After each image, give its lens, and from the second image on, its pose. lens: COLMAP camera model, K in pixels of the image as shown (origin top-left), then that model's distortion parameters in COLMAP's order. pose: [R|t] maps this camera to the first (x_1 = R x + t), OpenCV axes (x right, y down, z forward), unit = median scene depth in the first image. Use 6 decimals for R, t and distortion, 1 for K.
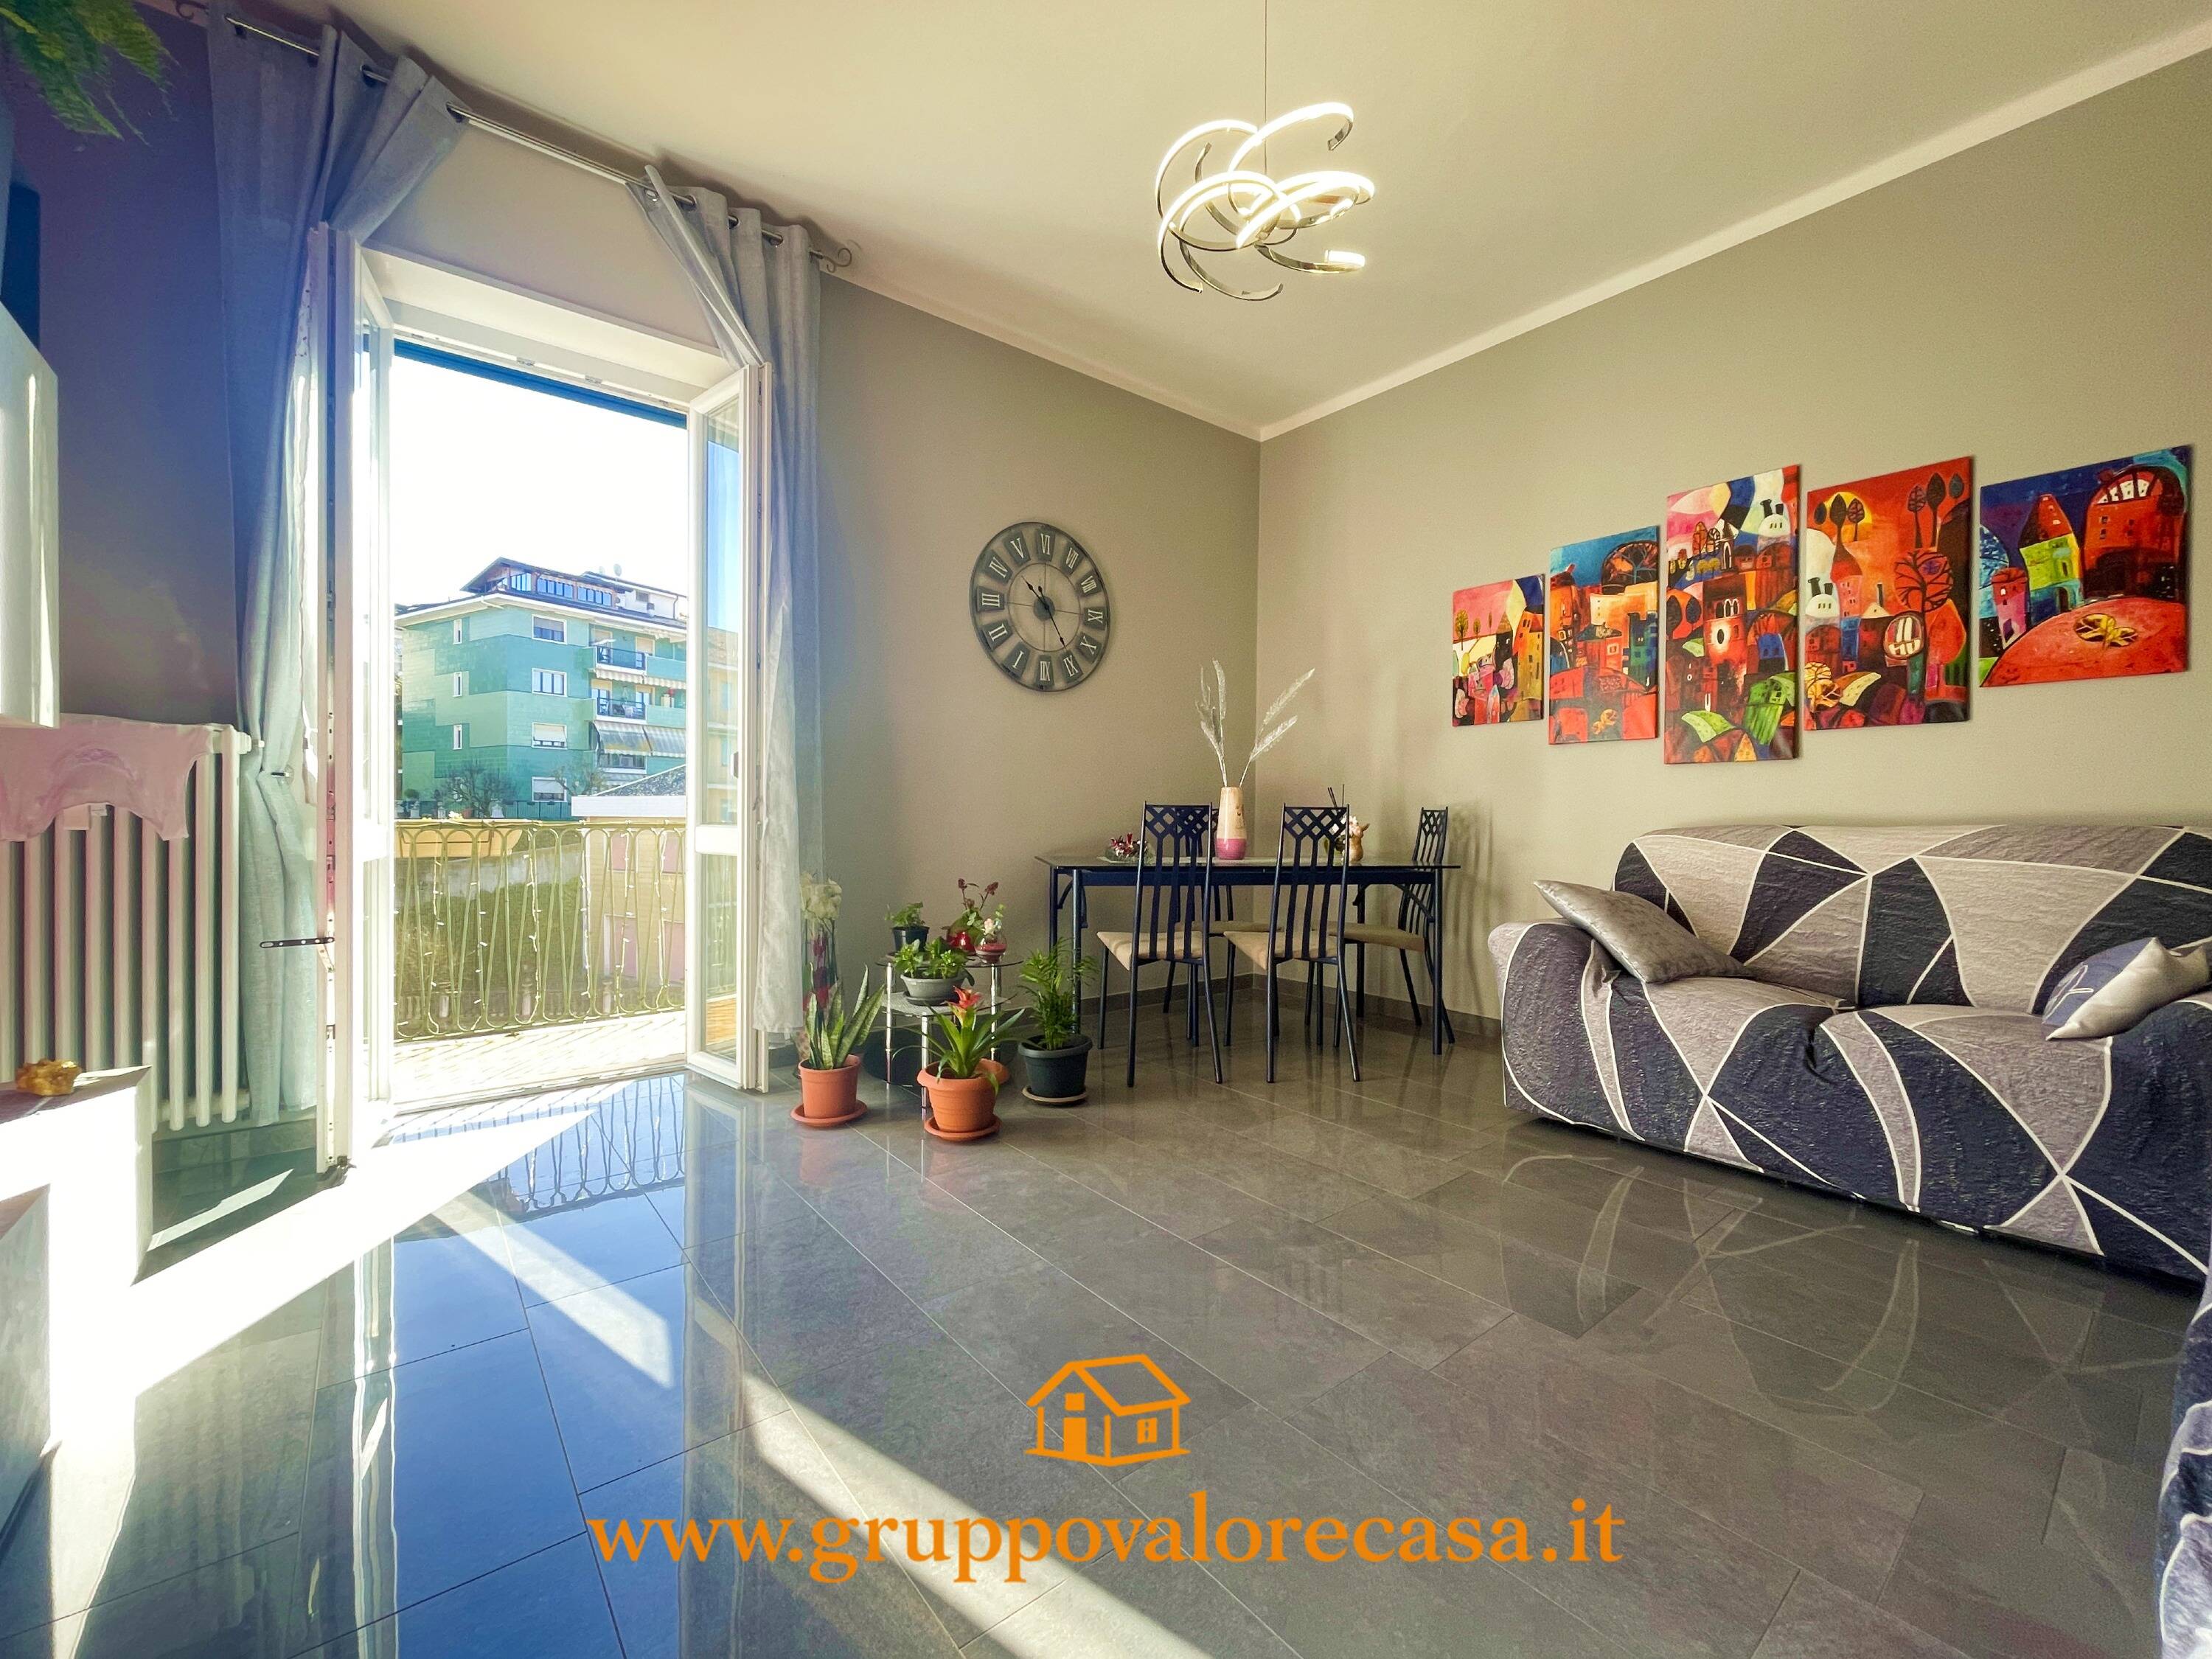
lens RADIAL K [[911.1, 0, 1099.1], [0, 911.1, 820.6], [0, 0, 1]] dist [0.001478, 0.000629]
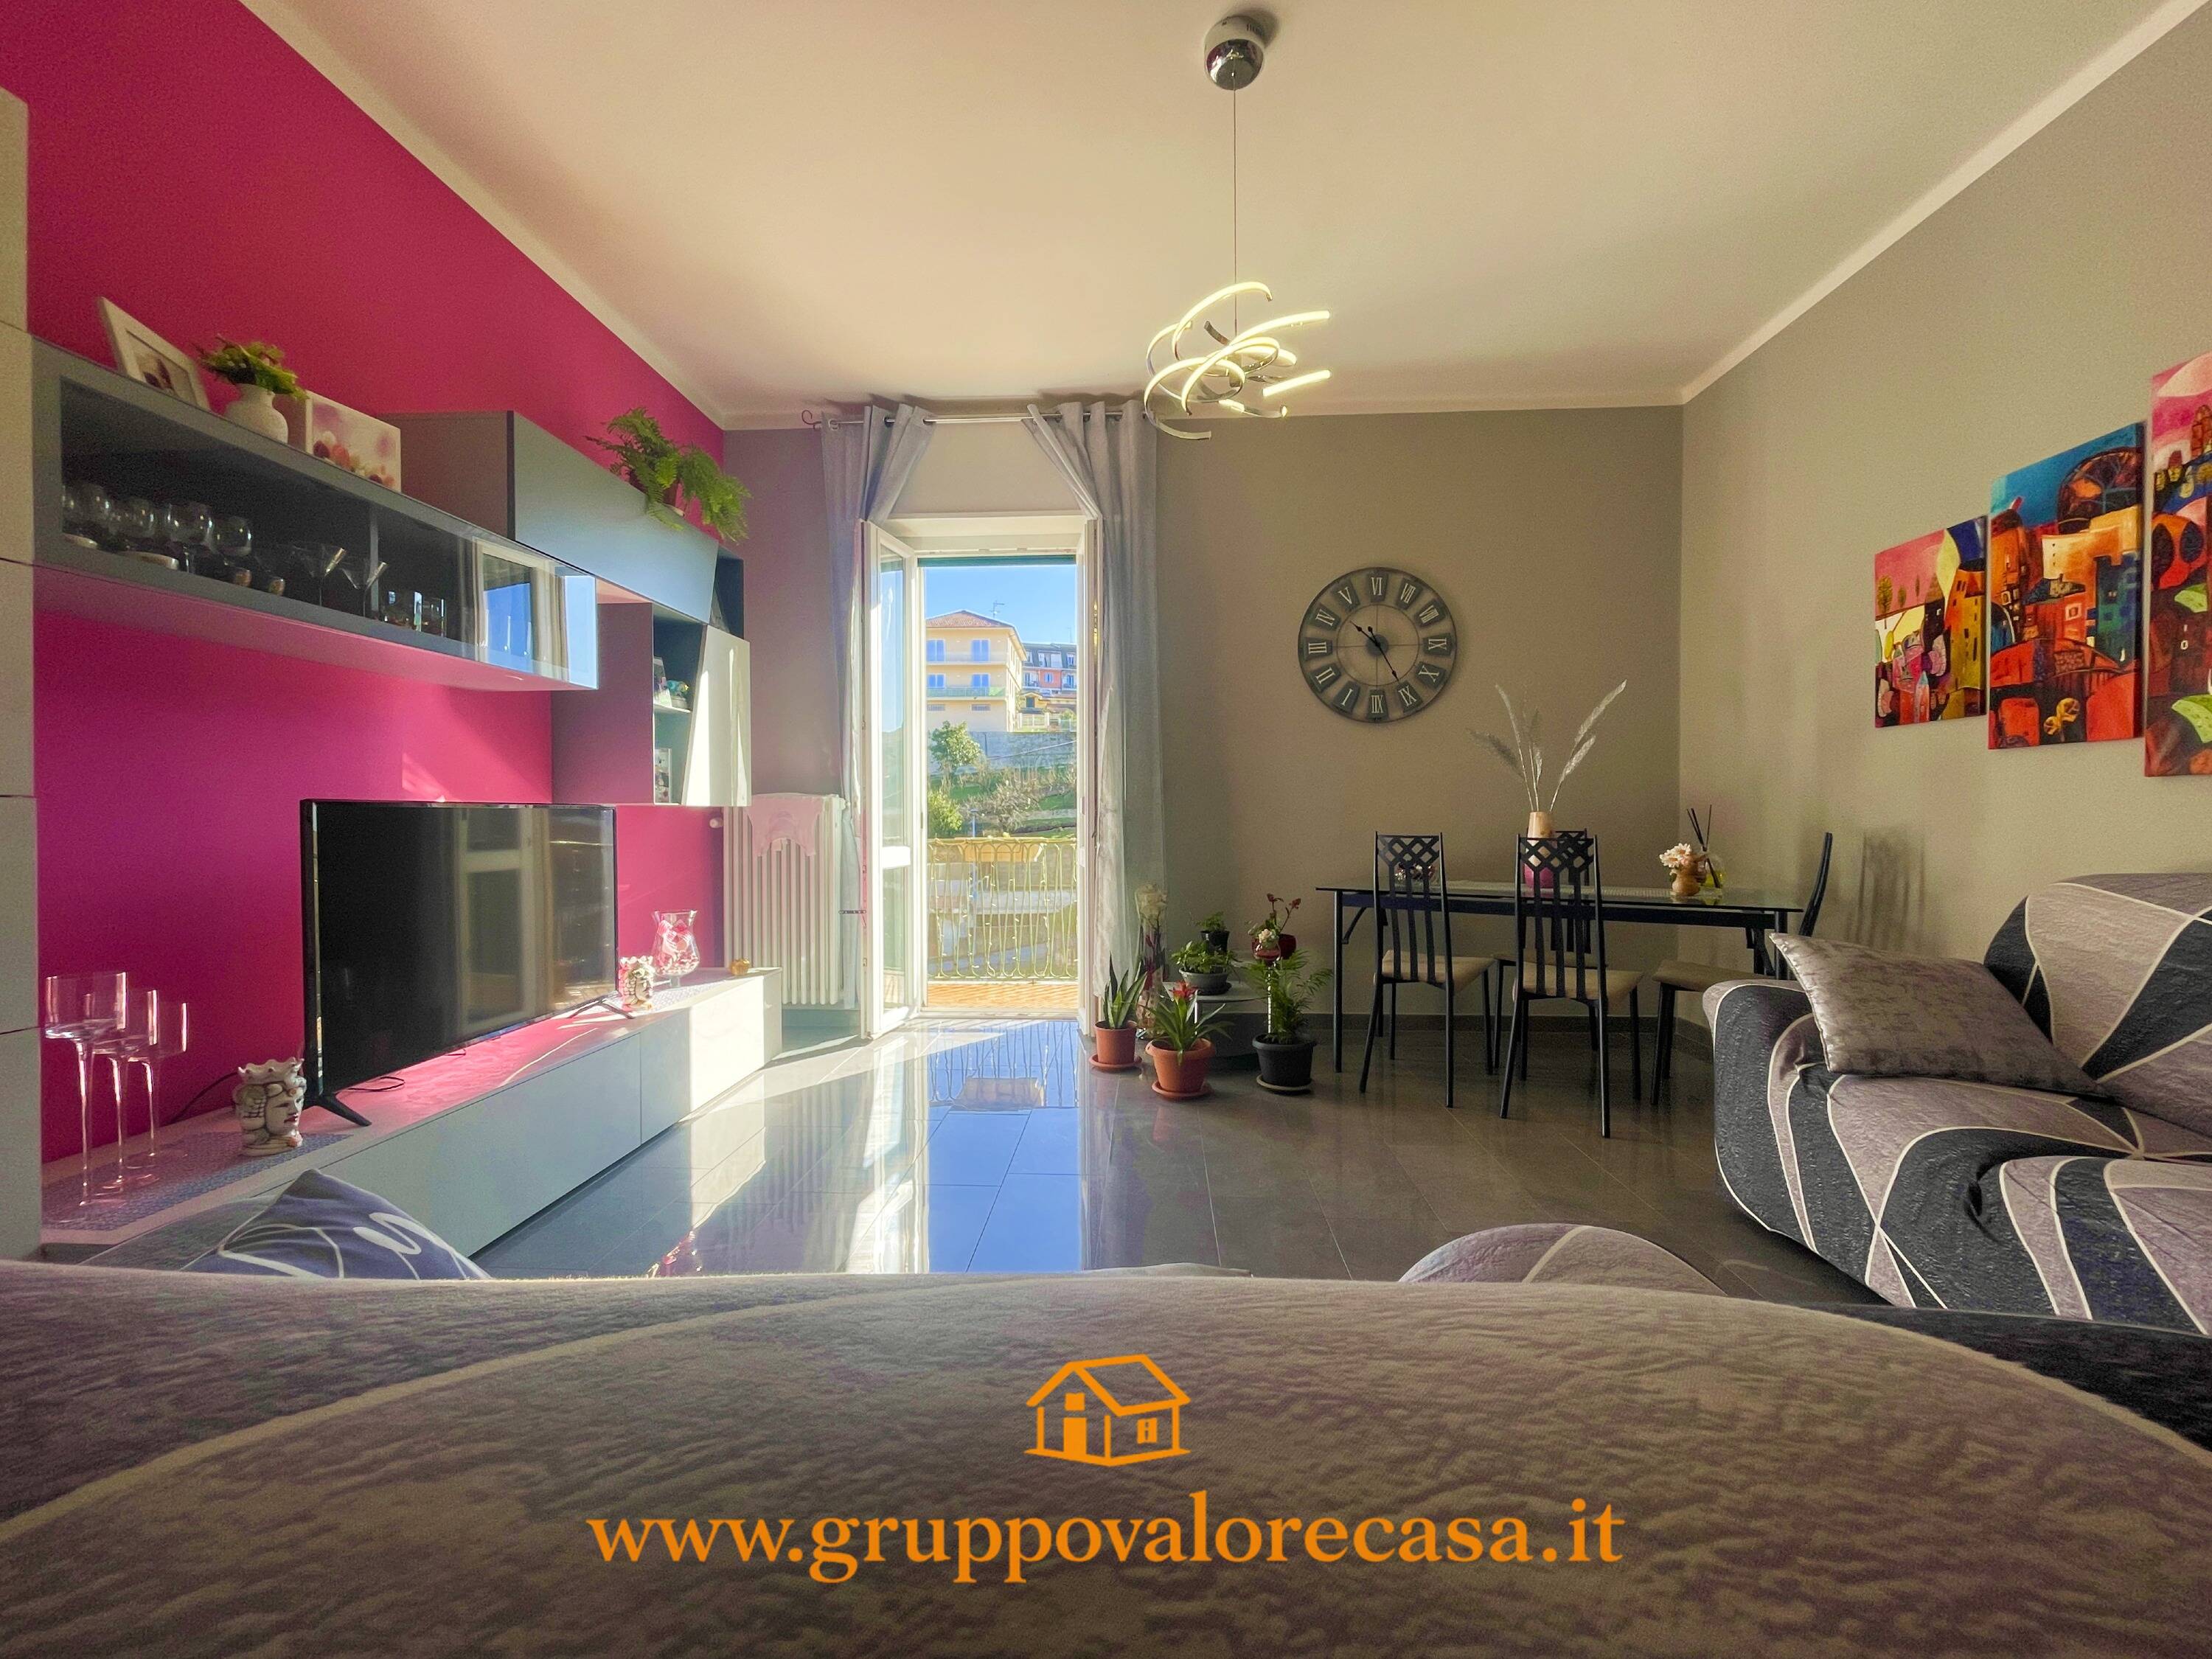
lens RADIAL K [[900.1, 0, 1115.0], [0, 900.1, 821.2], [0, 0, 1]] dist [0.002981, 0.000099]
pose [[0.745400, -0.002963, -0.666611, 0.478732], [0.005966, 0.999980, 0.002227, -0.033816], [0.666591, -0.005638, 0.745402, -0.003712]]
